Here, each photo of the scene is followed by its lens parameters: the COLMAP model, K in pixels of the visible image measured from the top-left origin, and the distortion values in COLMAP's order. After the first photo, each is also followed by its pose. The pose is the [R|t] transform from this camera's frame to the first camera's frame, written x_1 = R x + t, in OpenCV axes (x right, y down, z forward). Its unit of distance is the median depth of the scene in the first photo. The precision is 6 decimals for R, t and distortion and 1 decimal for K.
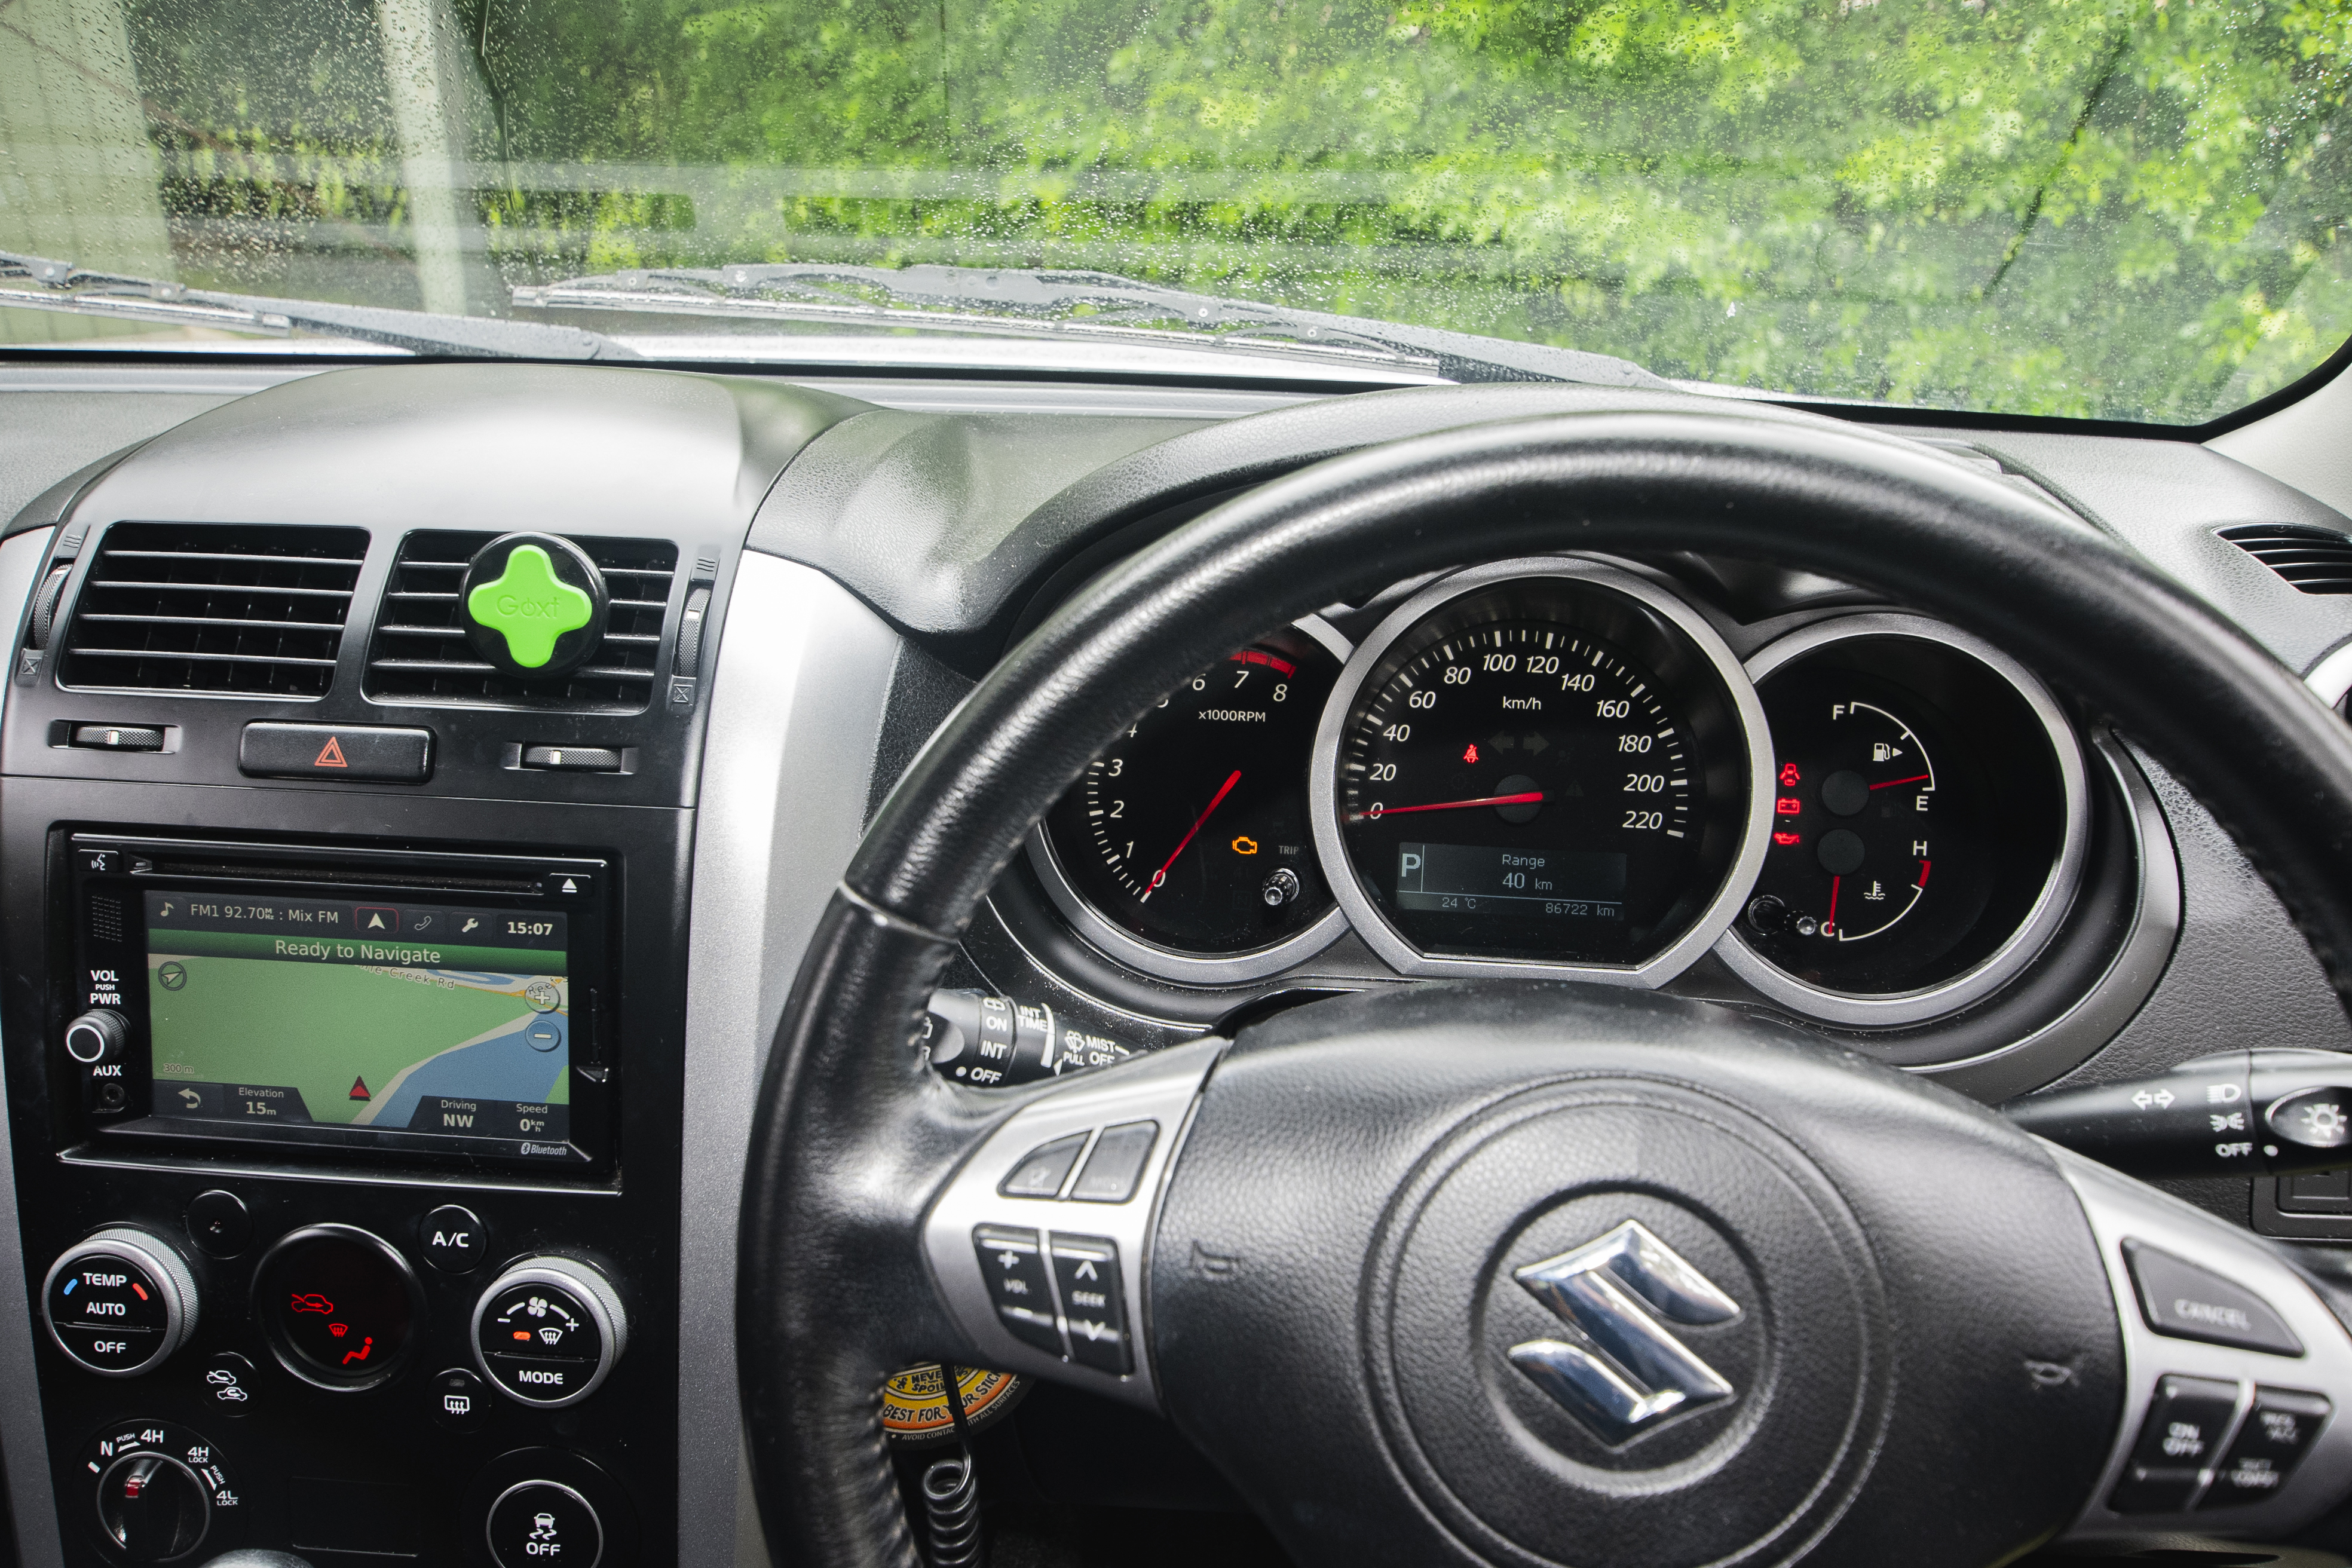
lens RADIAL K [[2006.4, 0, 1177.5], [0, 2006.4, 788.0], [0, 0, 1]] dist [0.040218, 0.006914]
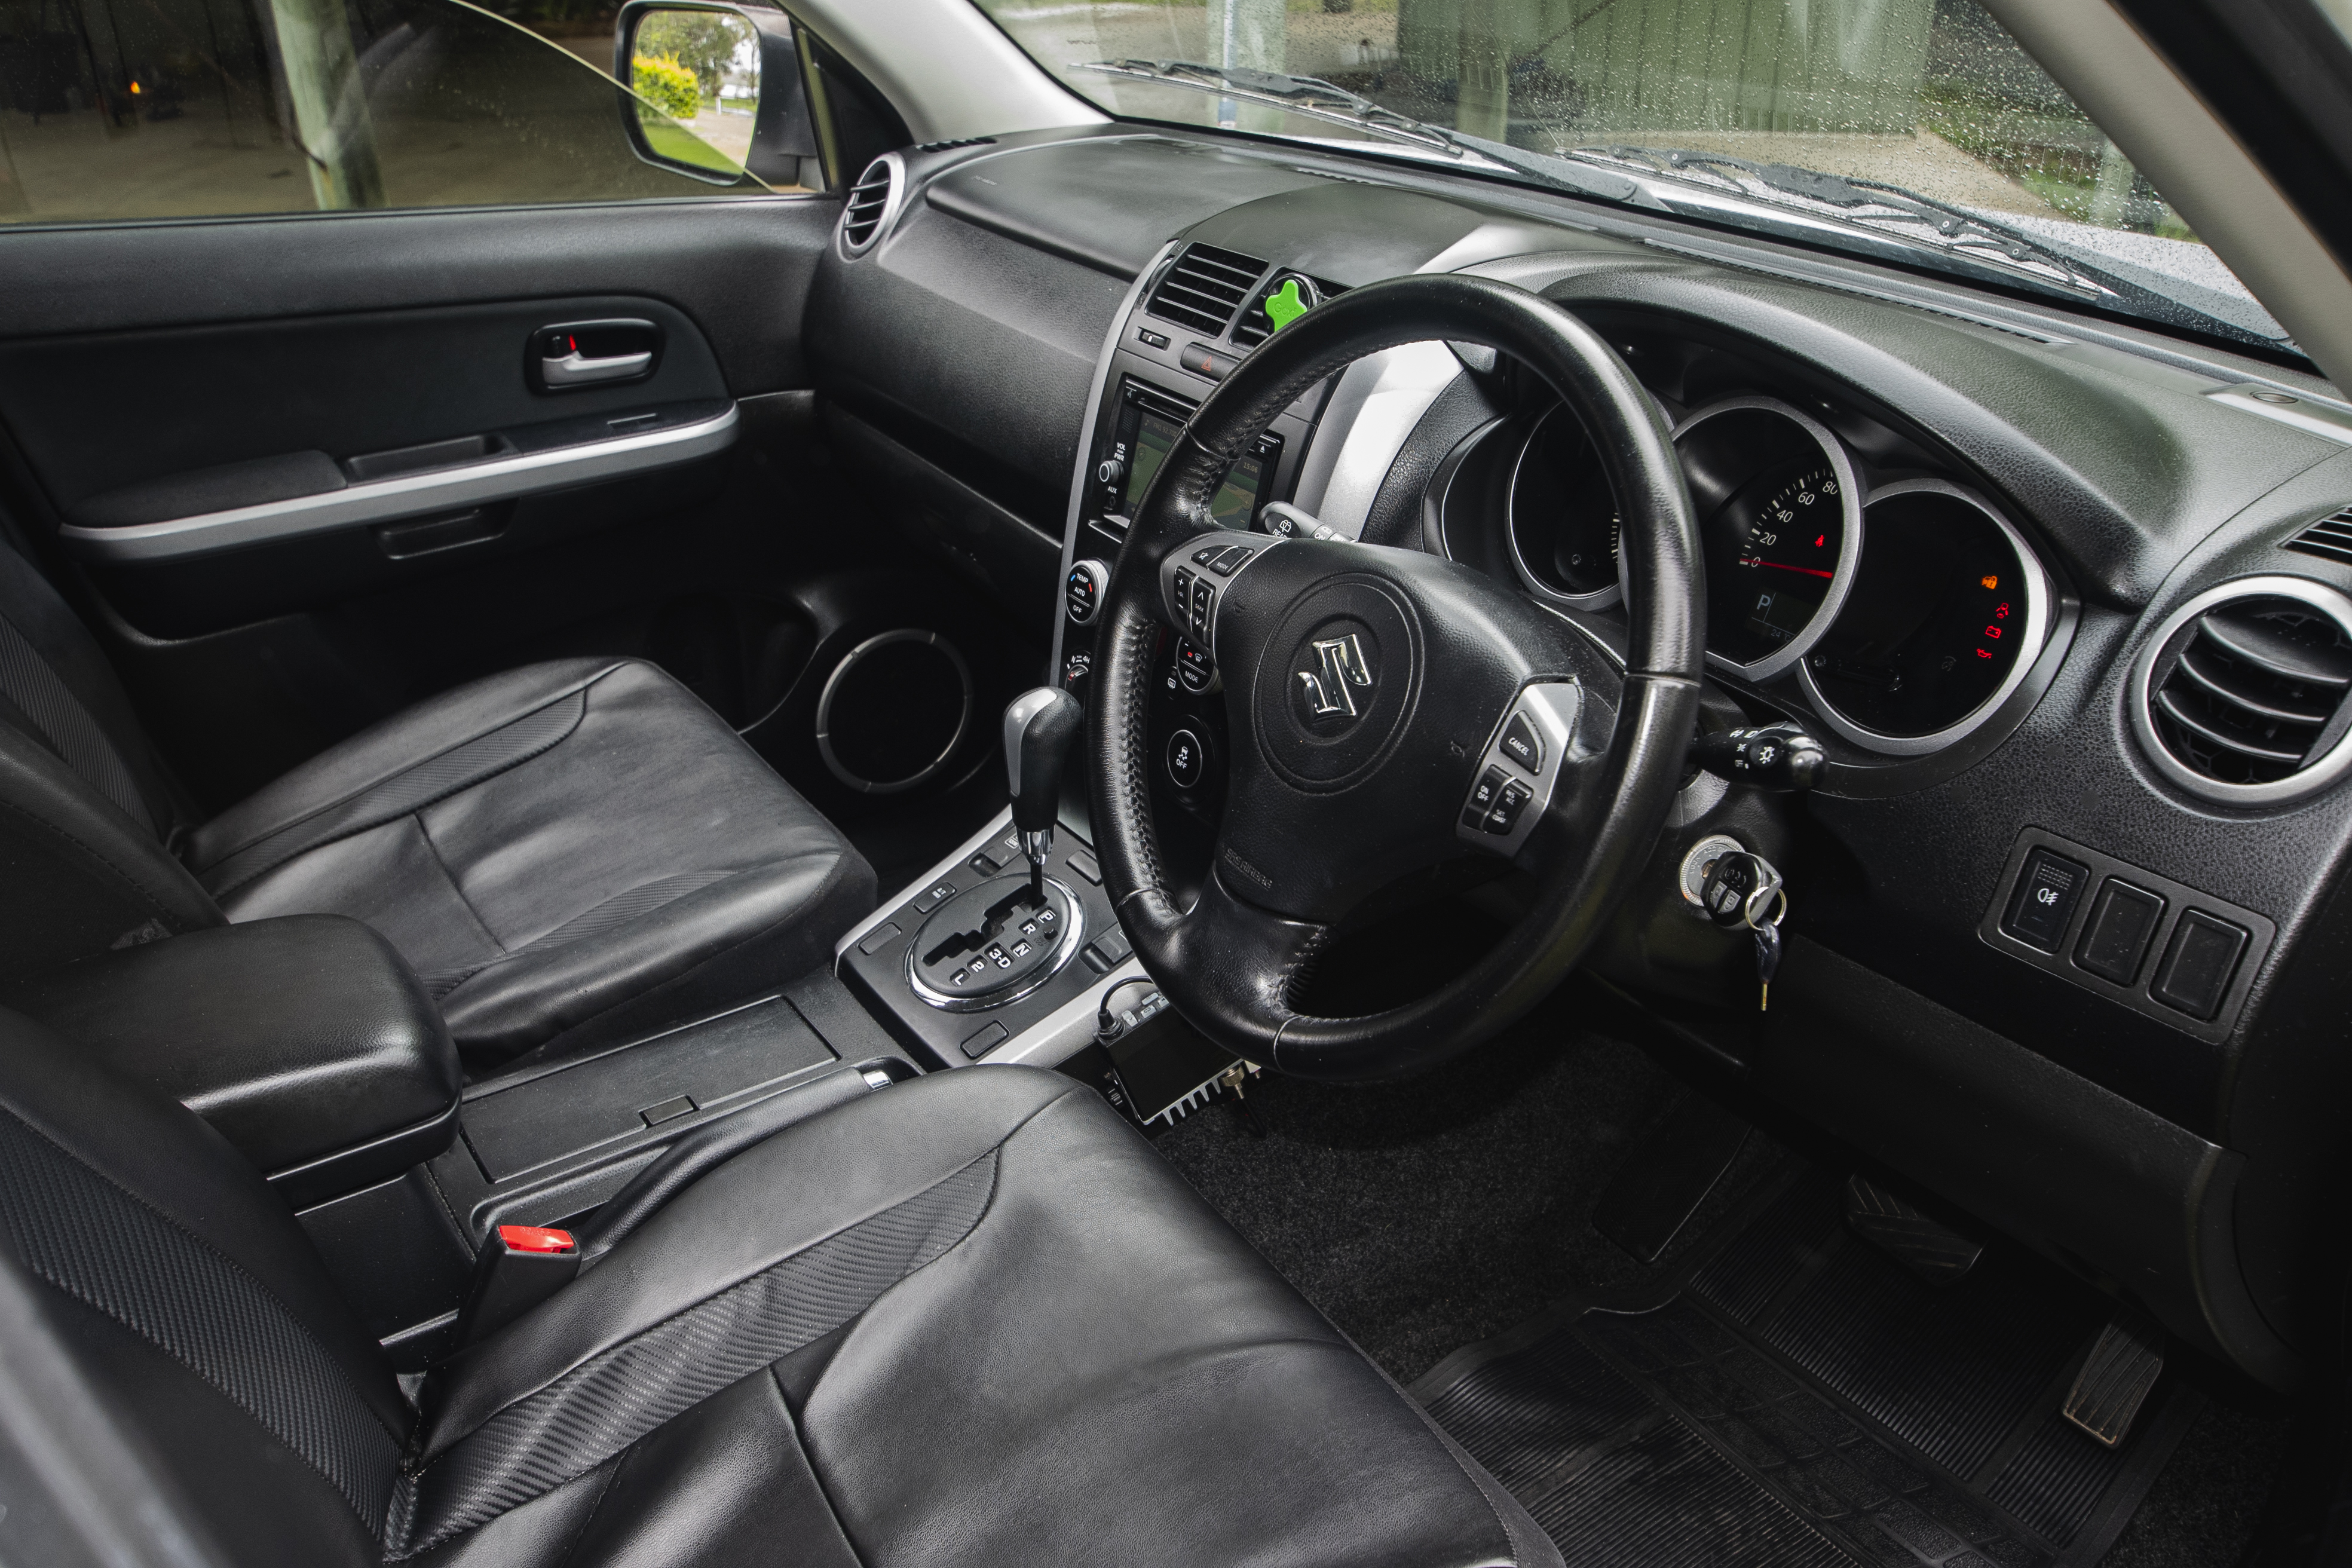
lens RADIAL K [[2006.4, 0, 1174.0], [0, 2006.4, 784.5], [0, 0, 1]] dist [0.040218, 0.006914]
pose [[0.651337, 0.338554, -0.679074, 1.081061], [-0.283291, 0.938732, 0.196287, -0.006191], [0.703923, 0.064526, 0.707340, -0.456610]]
